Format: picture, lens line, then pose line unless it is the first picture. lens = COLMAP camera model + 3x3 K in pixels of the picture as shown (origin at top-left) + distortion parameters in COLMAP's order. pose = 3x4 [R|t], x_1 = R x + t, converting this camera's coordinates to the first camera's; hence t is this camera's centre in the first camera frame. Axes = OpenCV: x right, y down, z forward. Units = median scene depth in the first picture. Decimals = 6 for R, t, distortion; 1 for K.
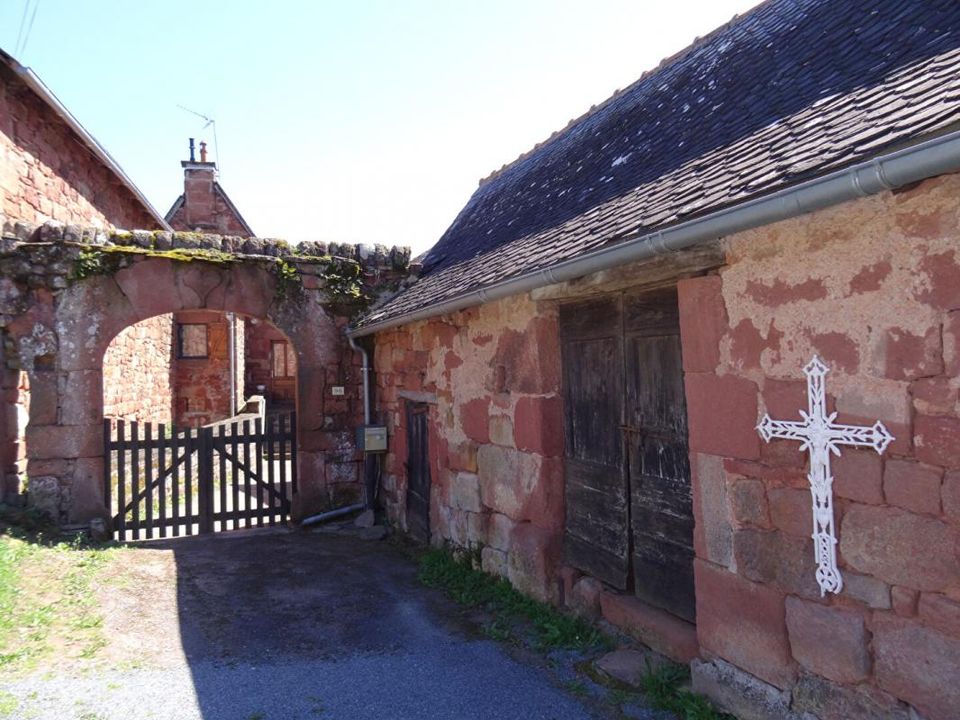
lens RADIAL K [[834.6, 0, 480.0], [0, 834.6, 360.0], [0, 0, 1]] dist [-0.037196, 0.001107]
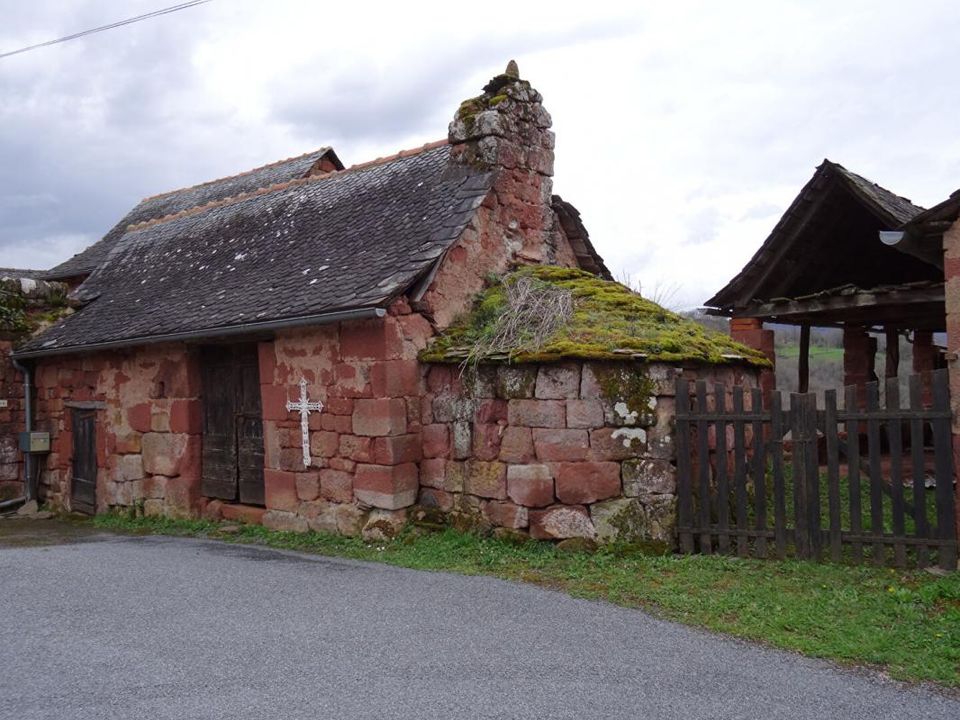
lens RADIAL K [[834.6, 0, 480.0], [0, 834.6, 360.0], [0, 0, 1]] dist [-0.037196, 0.001107]
pose [[0.908769, 0.018268, 0.416899, -0.078111], [-0.007929, 0.999617, -0.026519, 0.002281], [-0.417223, 0.020794, 0.908566, -0.659755]]
